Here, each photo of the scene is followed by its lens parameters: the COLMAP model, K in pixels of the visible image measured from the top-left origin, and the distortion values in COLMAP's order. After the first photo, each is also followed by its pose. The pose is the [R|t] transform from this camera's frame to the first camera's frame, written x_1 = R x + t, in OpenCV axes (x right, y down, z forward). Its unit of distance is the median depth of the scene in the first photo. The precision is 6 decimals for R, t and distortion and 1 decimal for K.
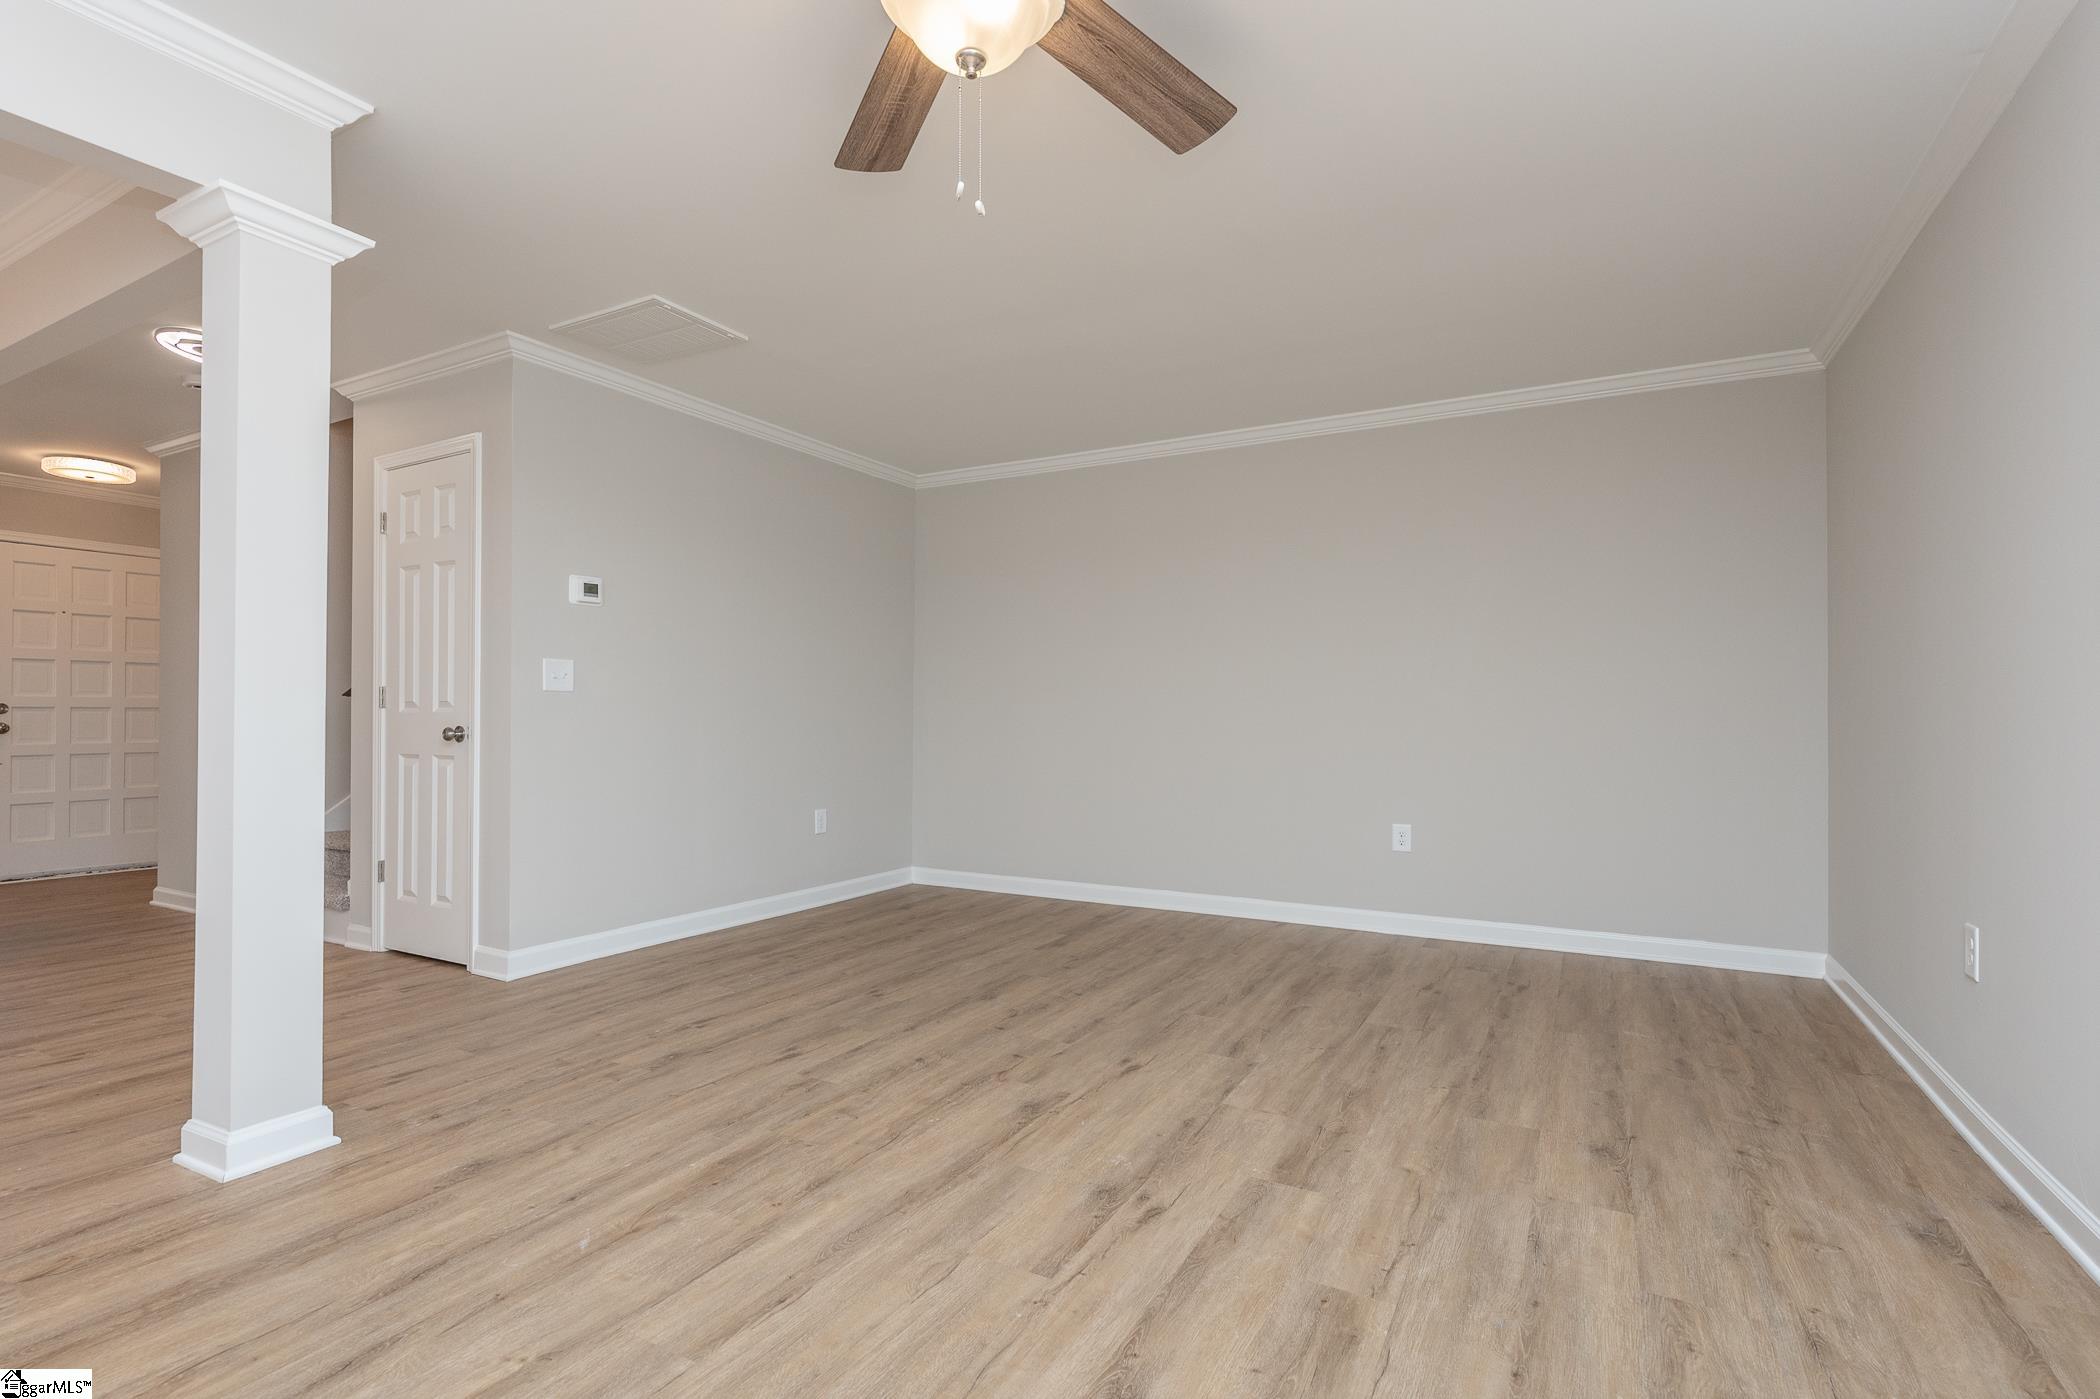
lens RADIAL K [[951.0, 0, 1023.3], [0, 951.0, 706.4], [0, 0, 1]] dist [-0.000557, 0.000373]
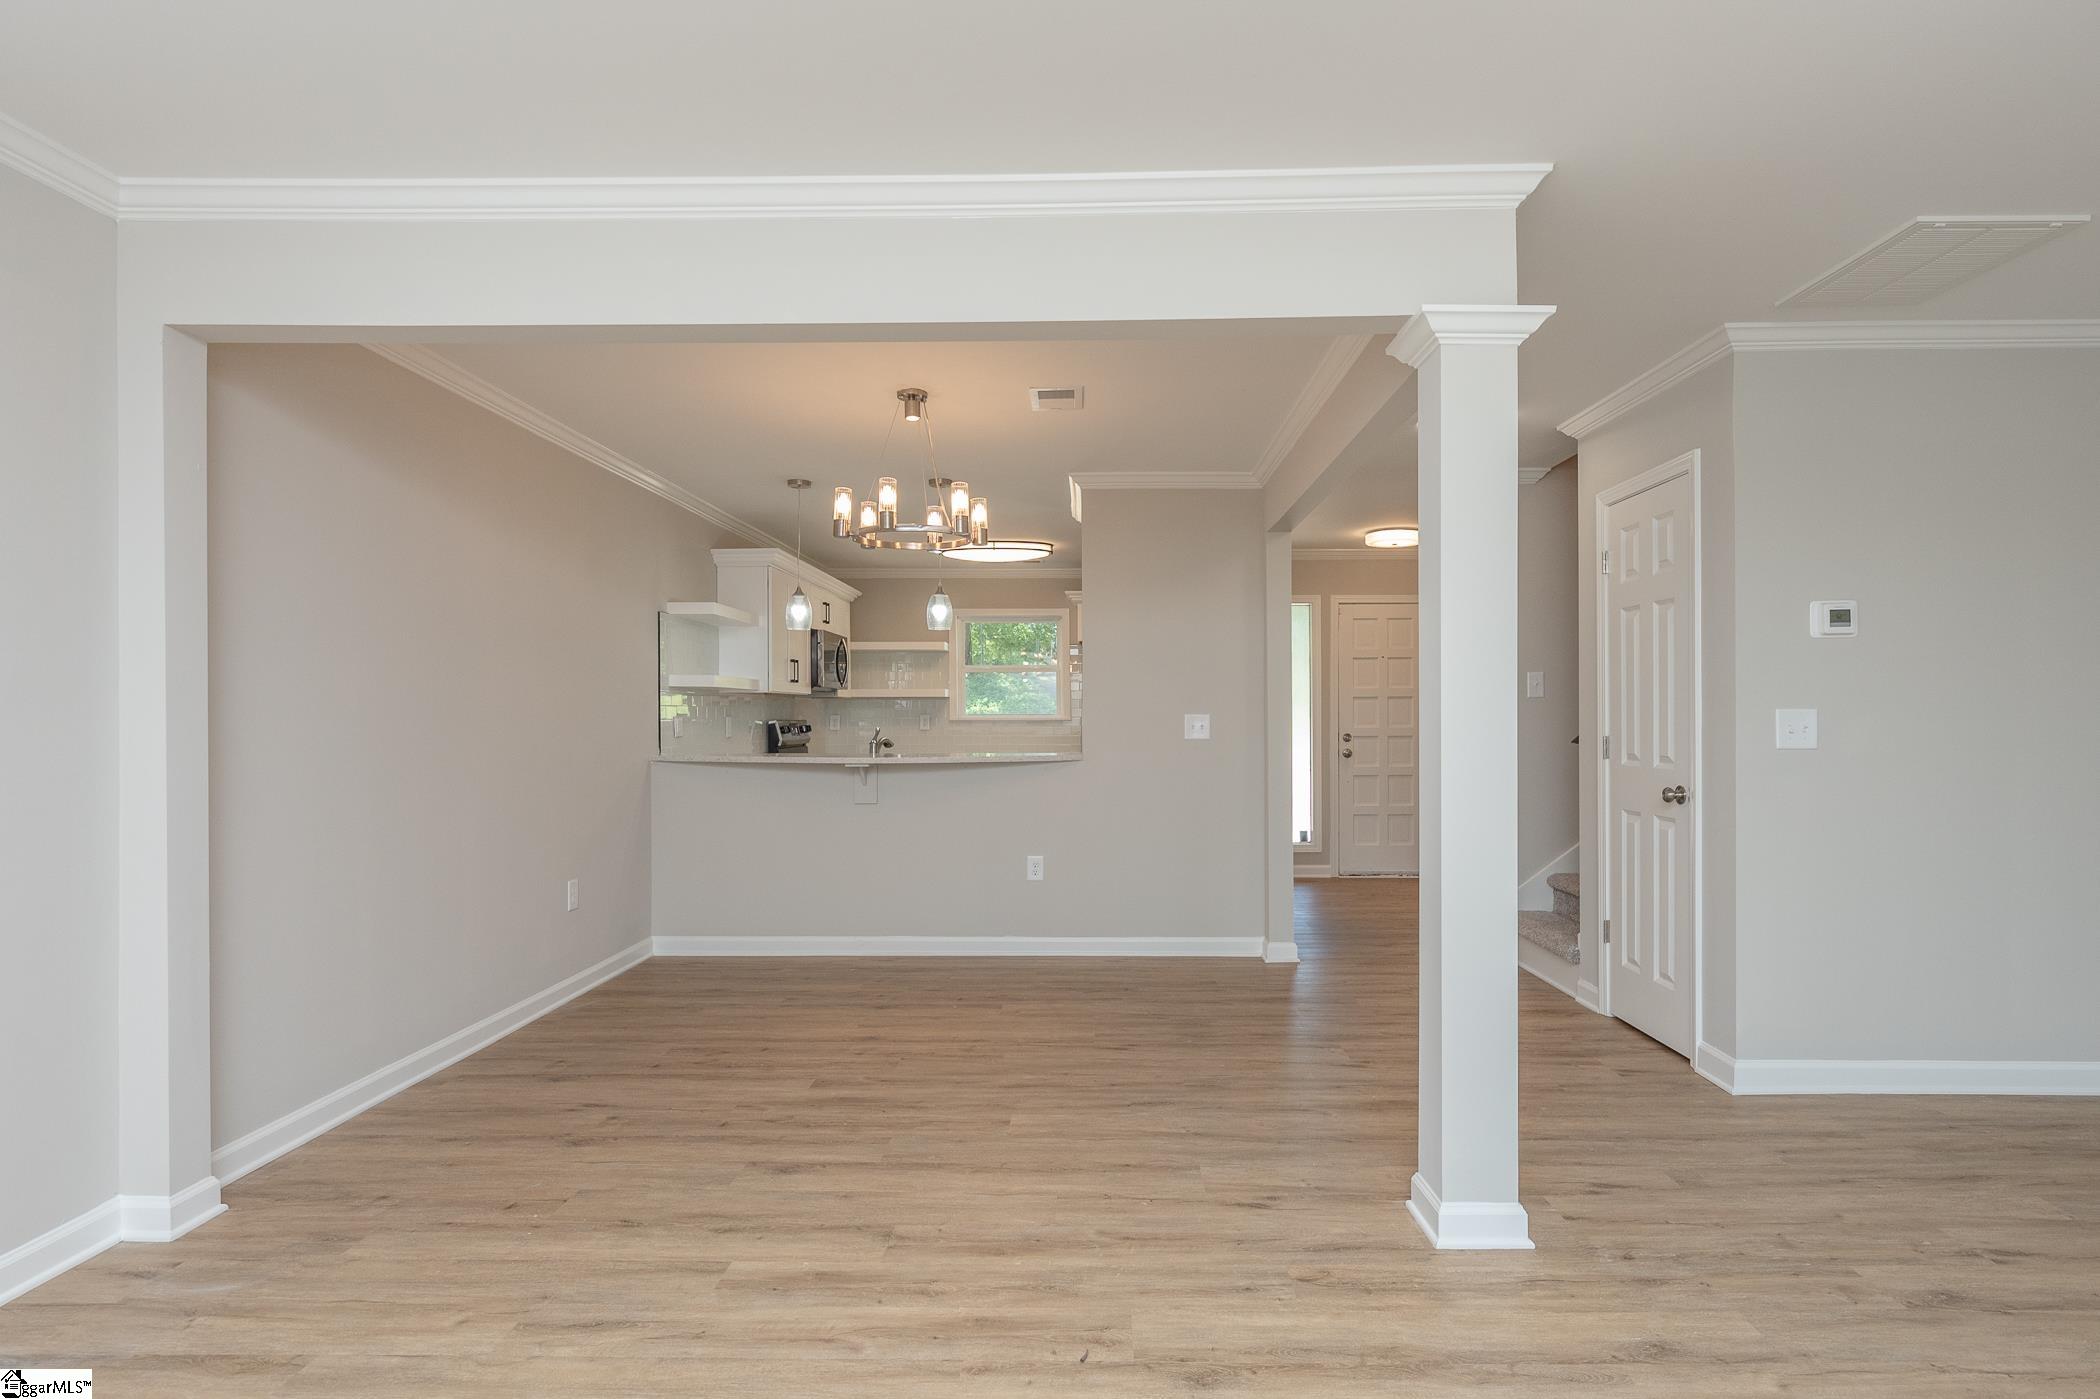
lens RADIAL K [[1081.9, 0, 1128.1], [0, 1081.9, 713.8], [0, 0, 1]] dist [0.000008, 0.000674]
pose [[0.502555, -0.003031, -0.864540, 0.026714], [0.011432, 0.999930, 0.003140, -0.085064], [0.864470, -0.011462, 0.502554, 0.082601]]
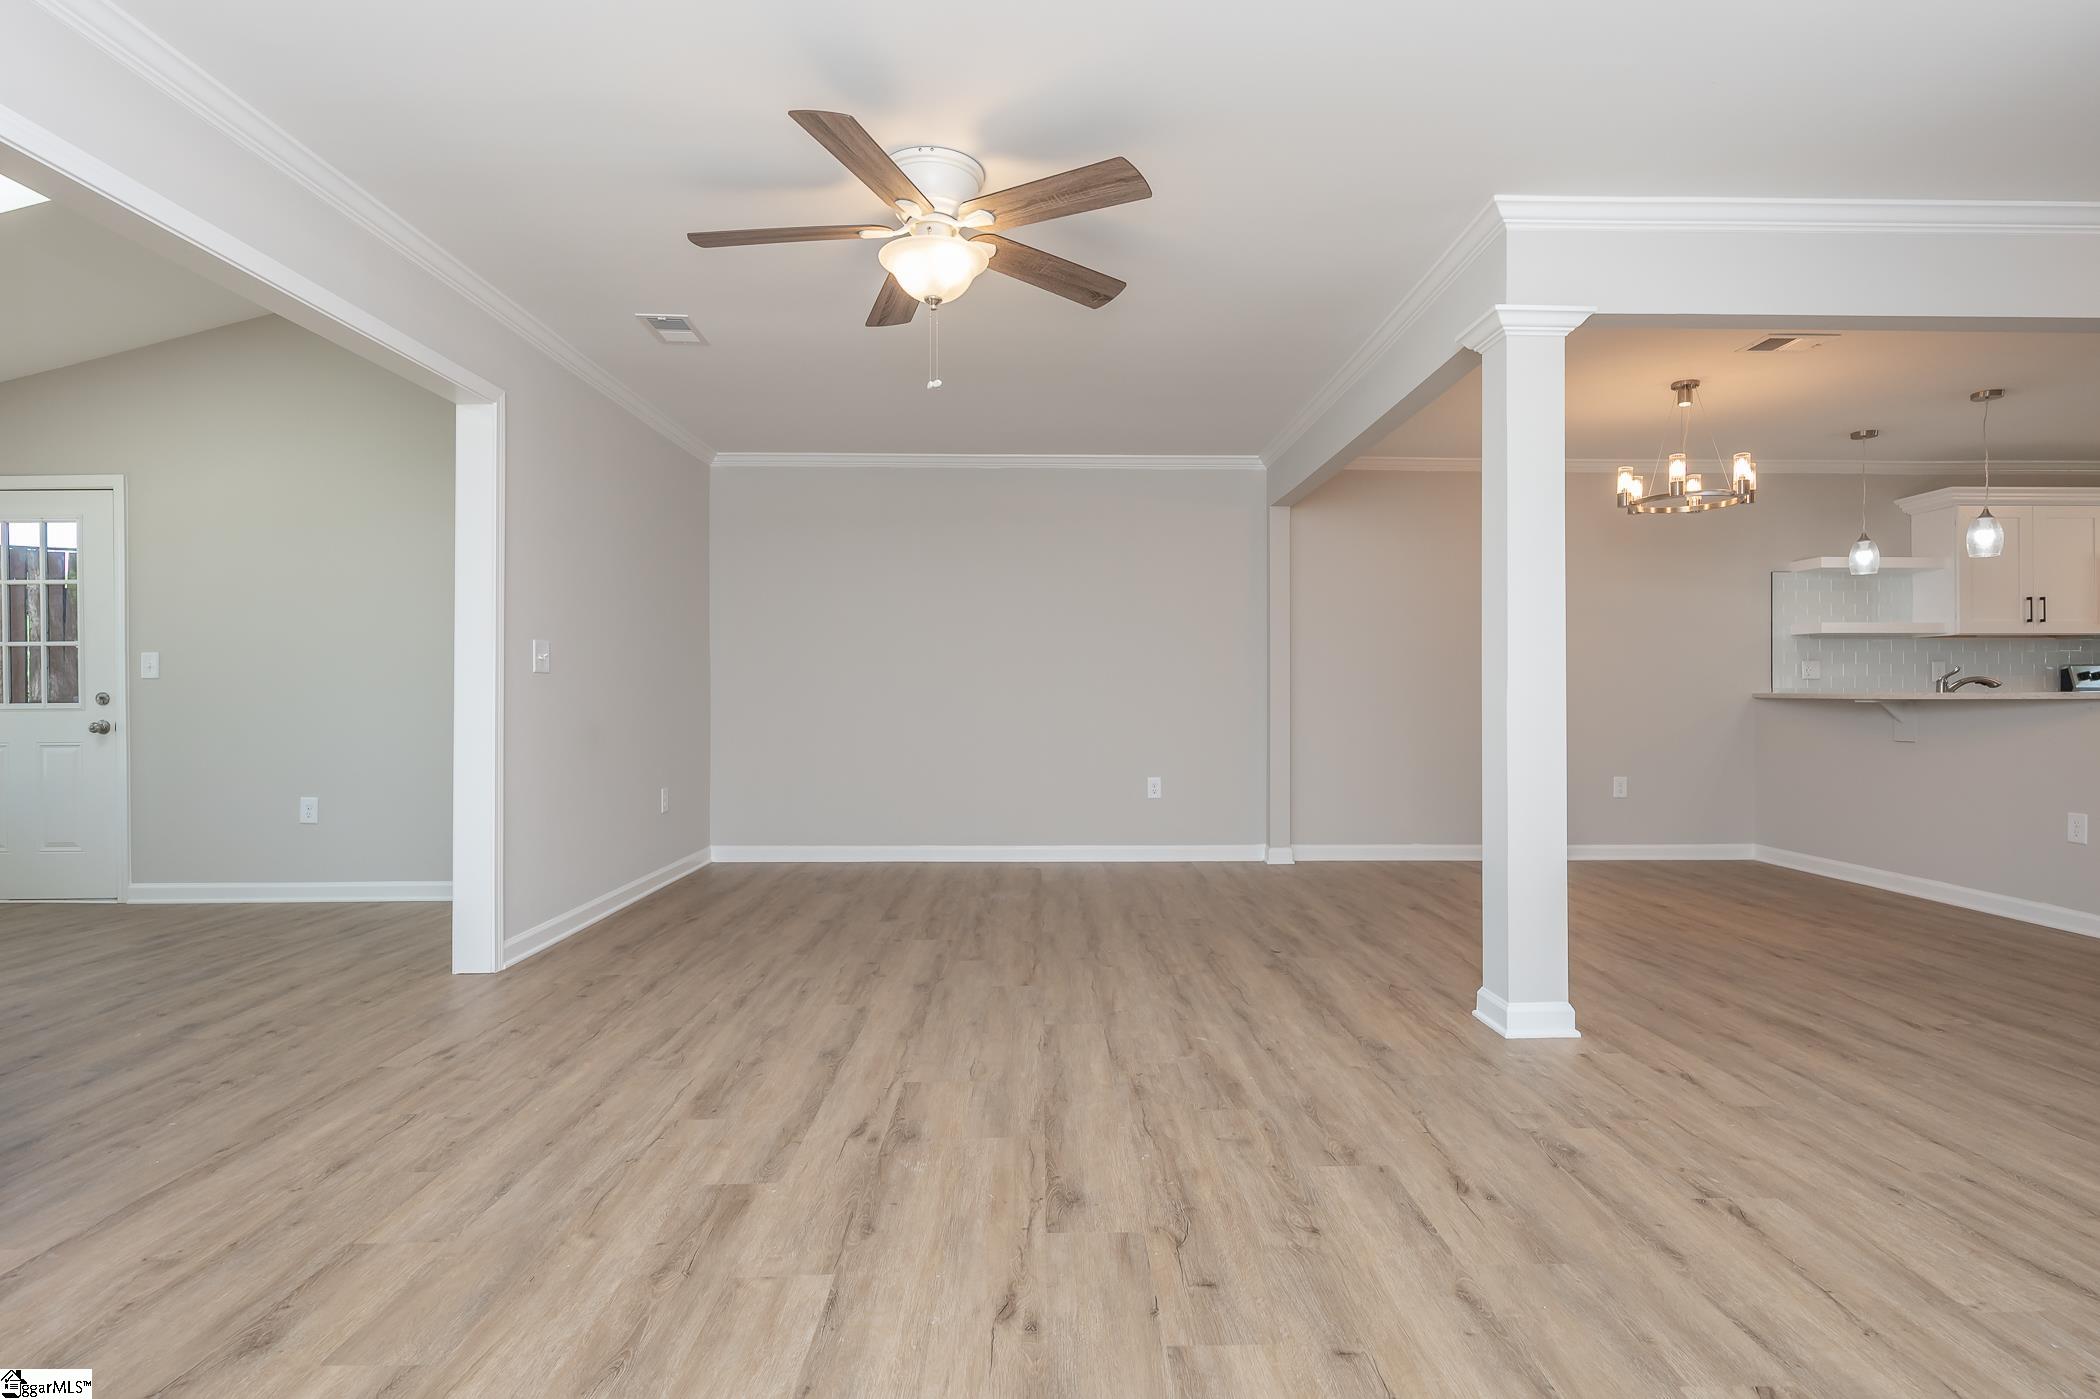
lens RADIAL K [[1083.8, 0, 1050.0], [0, 1083.8, 699.5], [0, 0, 1]] dist [0.003036, 0.001376]
pose [[-0.858931, -0.000366, -0.512091, 0.462096], [0.005434, 0.999937, -0.009830, 0.025119], [0.512062, -0.011226, -0.858875, 1.713341]]
